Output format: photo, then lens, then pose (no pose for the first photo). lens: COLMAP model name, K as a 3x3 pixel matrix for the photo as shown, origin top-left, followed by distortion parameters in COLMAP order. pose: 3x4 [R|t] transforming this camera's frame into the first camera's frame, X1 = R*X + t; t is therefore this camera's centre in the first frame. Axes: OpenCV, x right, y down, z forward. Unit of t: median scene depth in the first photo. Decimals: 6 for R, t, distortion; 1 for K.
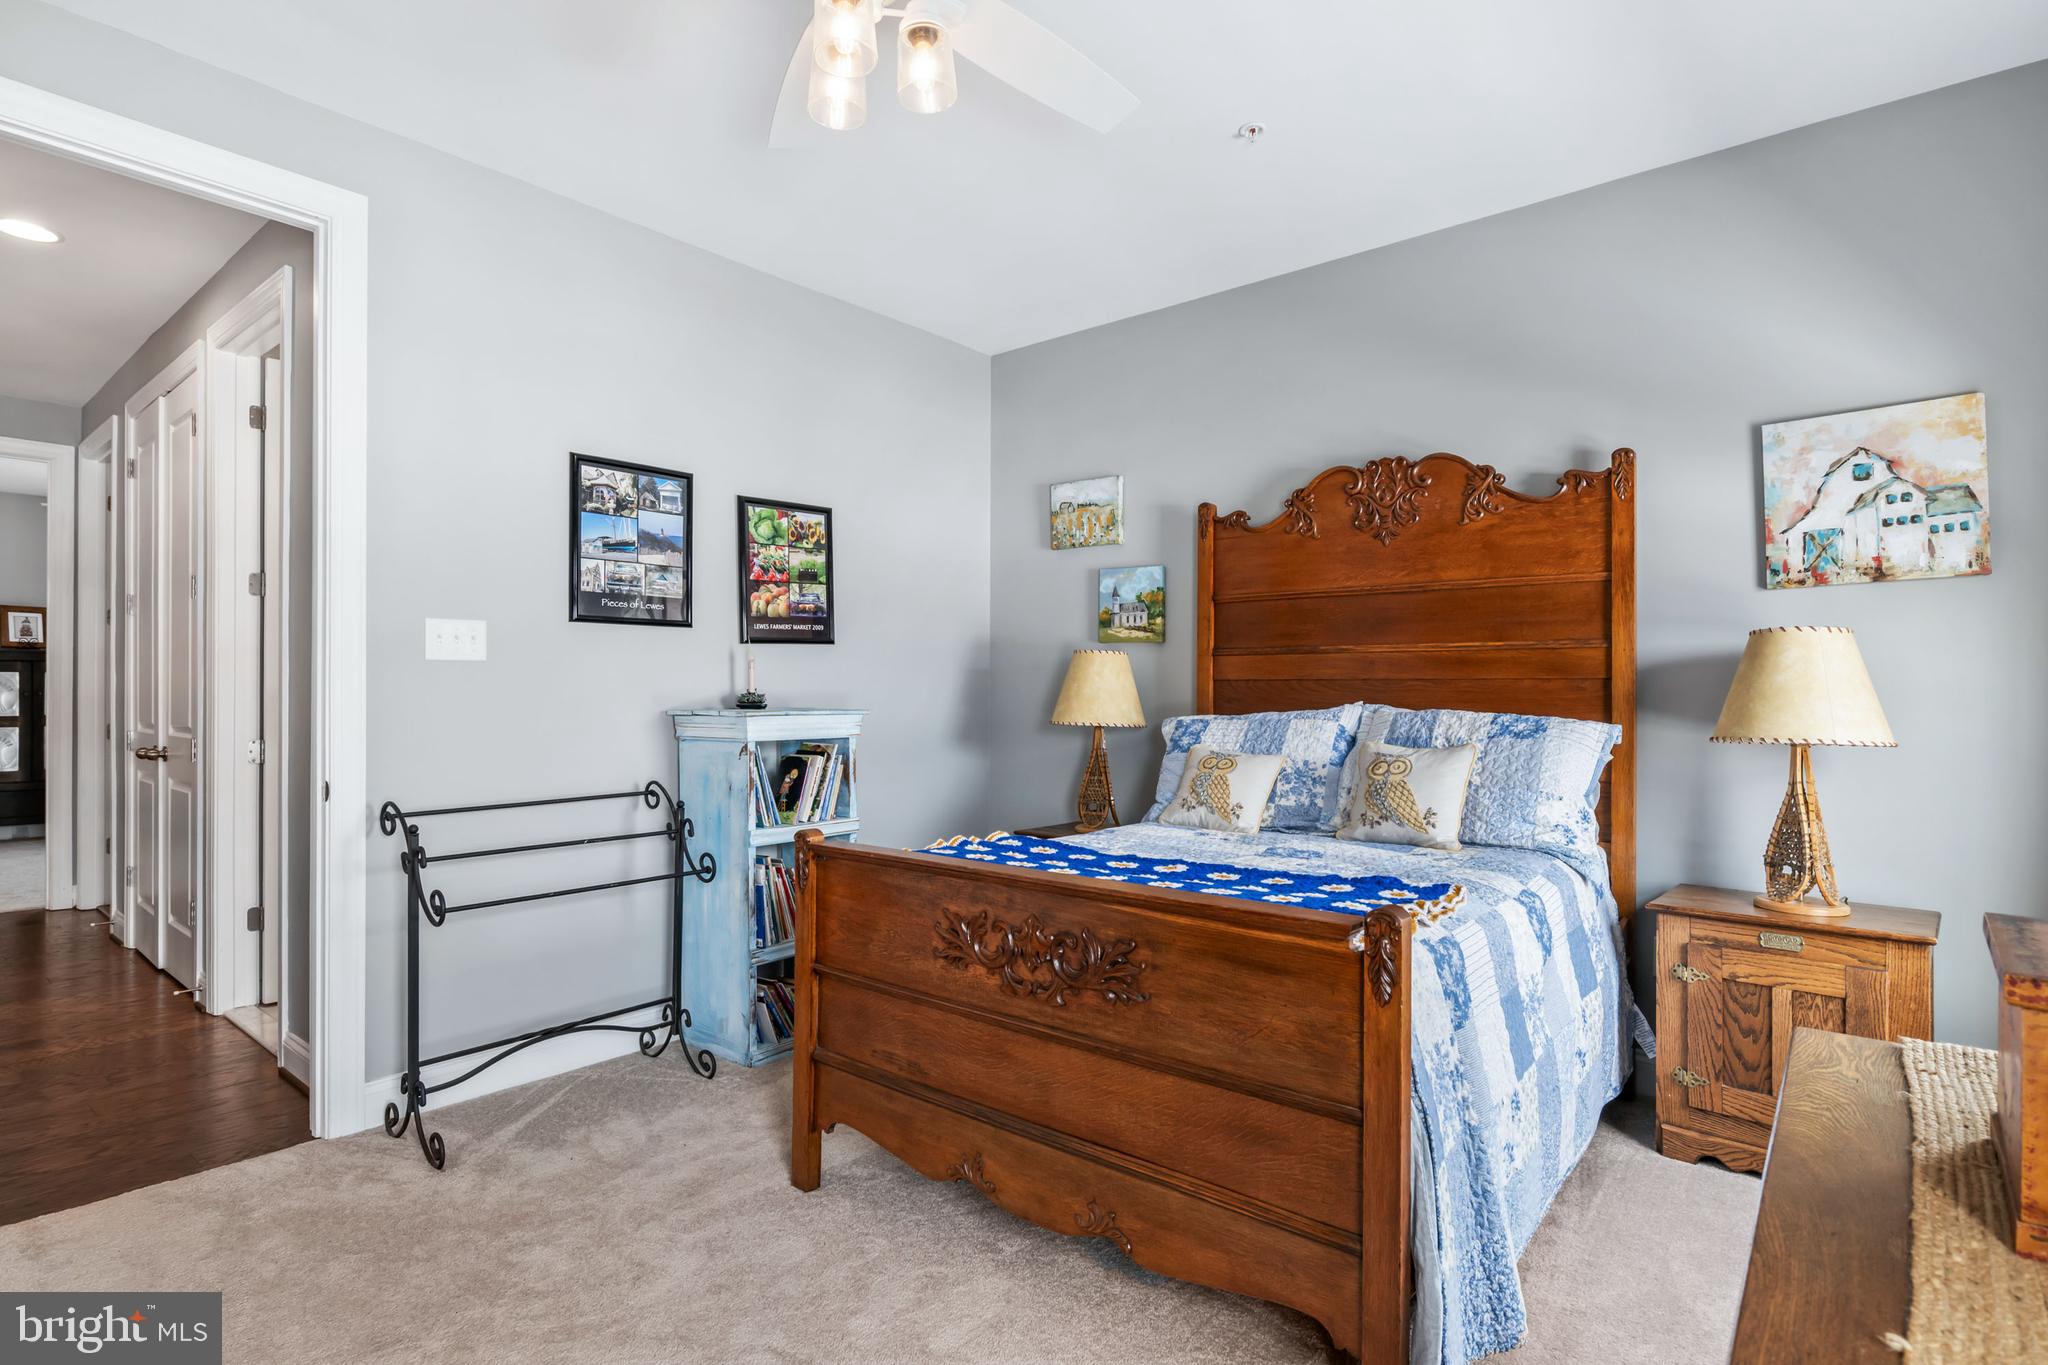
lens RADIAL K [[1037.6, 0, 1017.5], [0, 1037.6, 688.5], [0, 0, 1]] dist [0.000376, 0.001712]
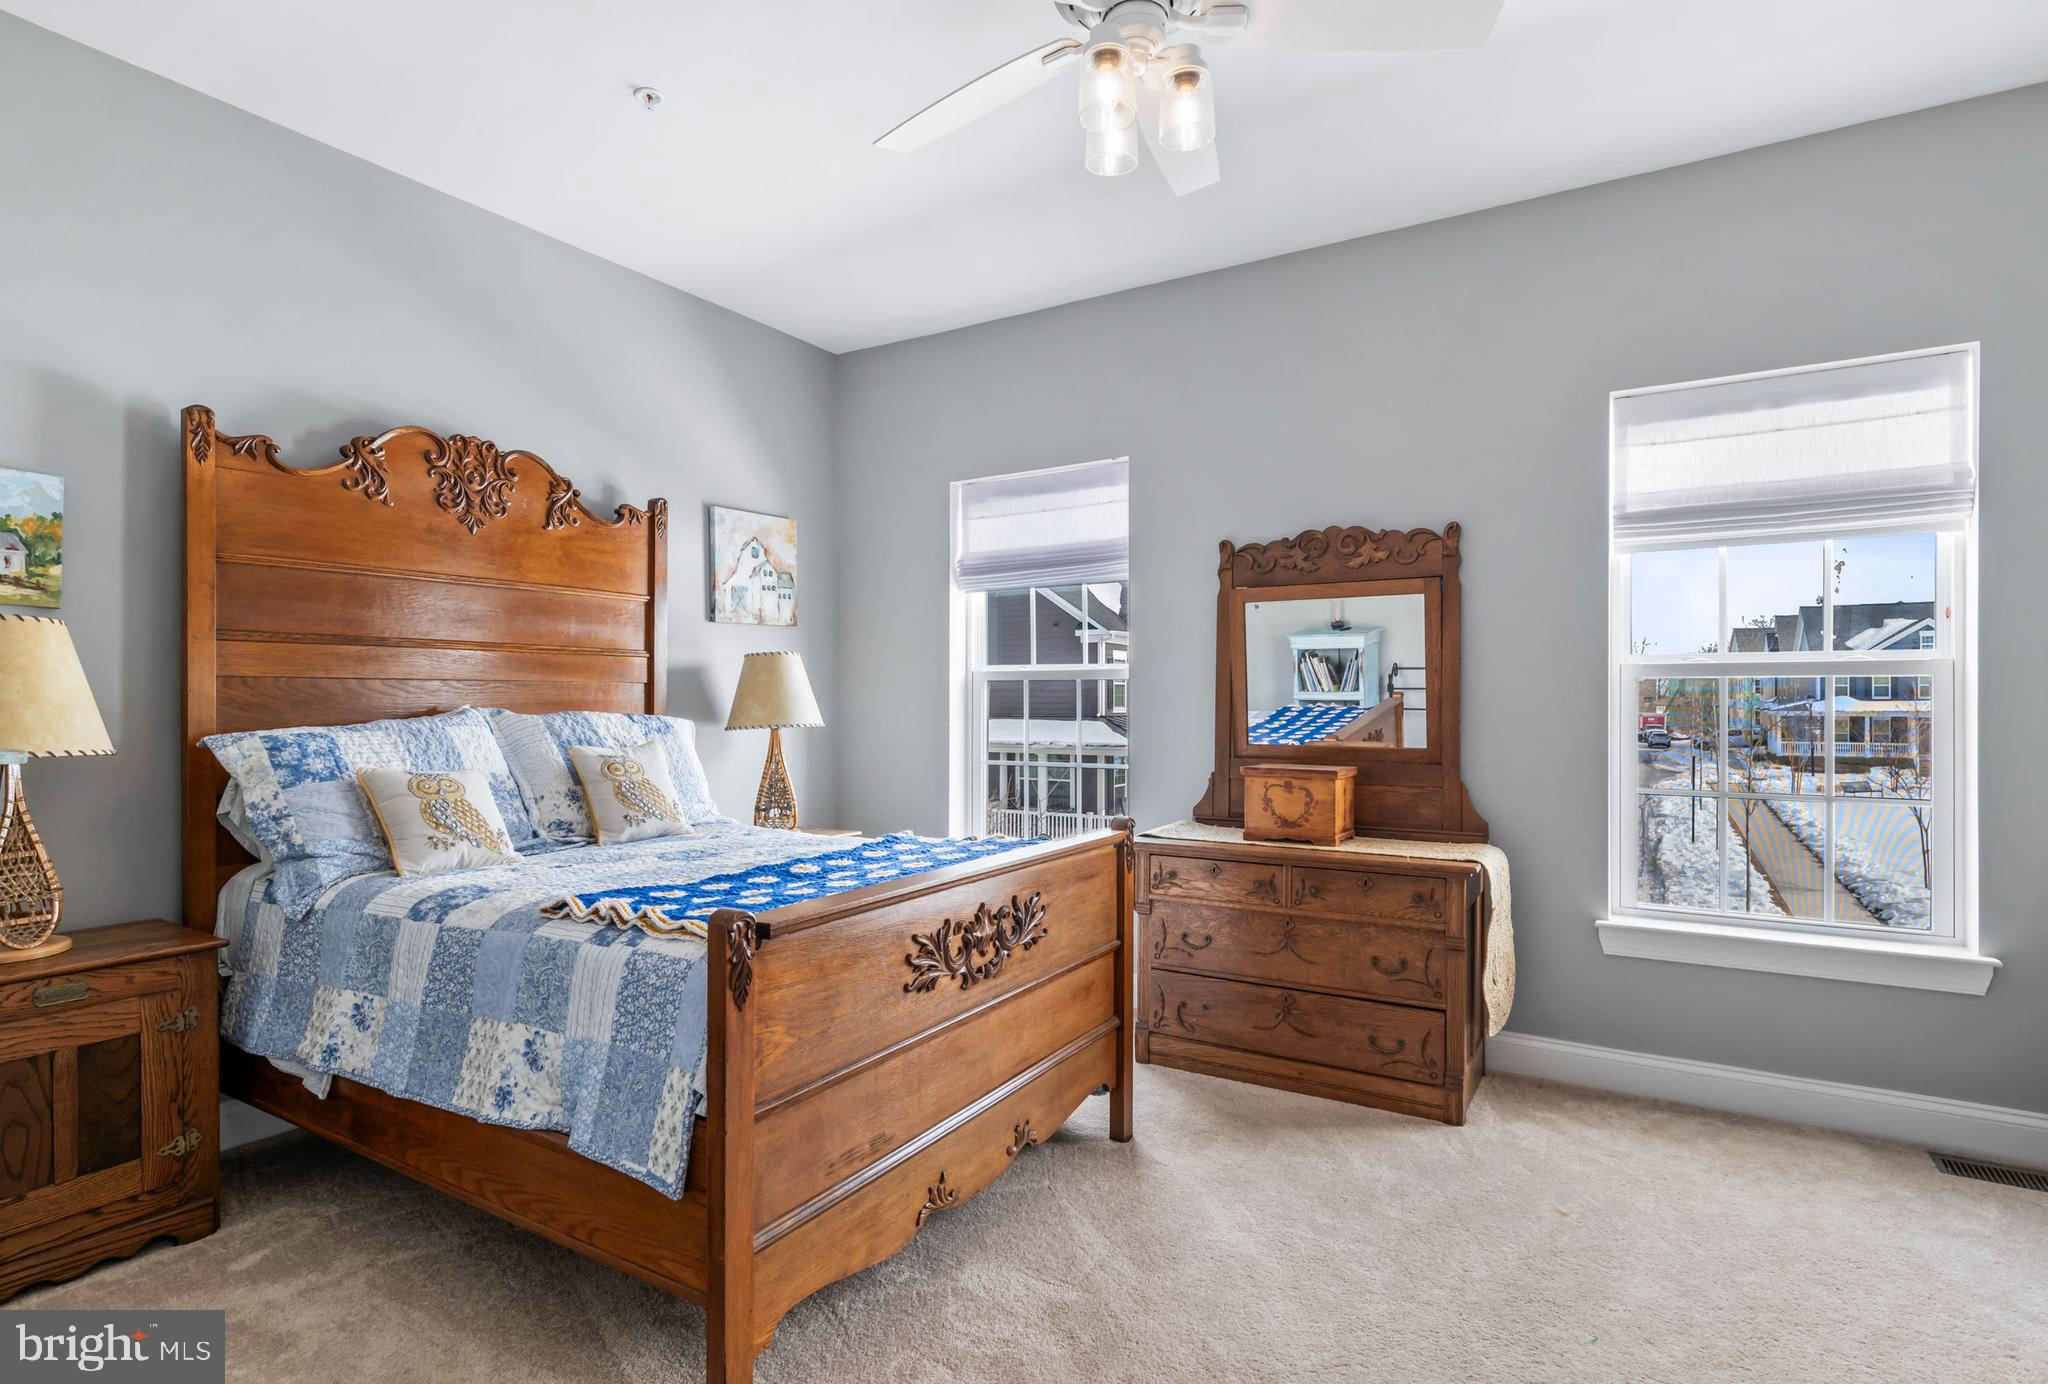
lens RADIAL K [[1037.6, 0, 1017.1], [0, 1037.6, 693.9], [0, 0, 1]] dist [0.000376, 0.001712]
pose [[-0.137684, 0.001688, 0.990475, -0.738726], [-0.003527, 0.999991, -0.002194, 0.003867], [-0.990470, -0.003796, -0.137677, 0.788380]]
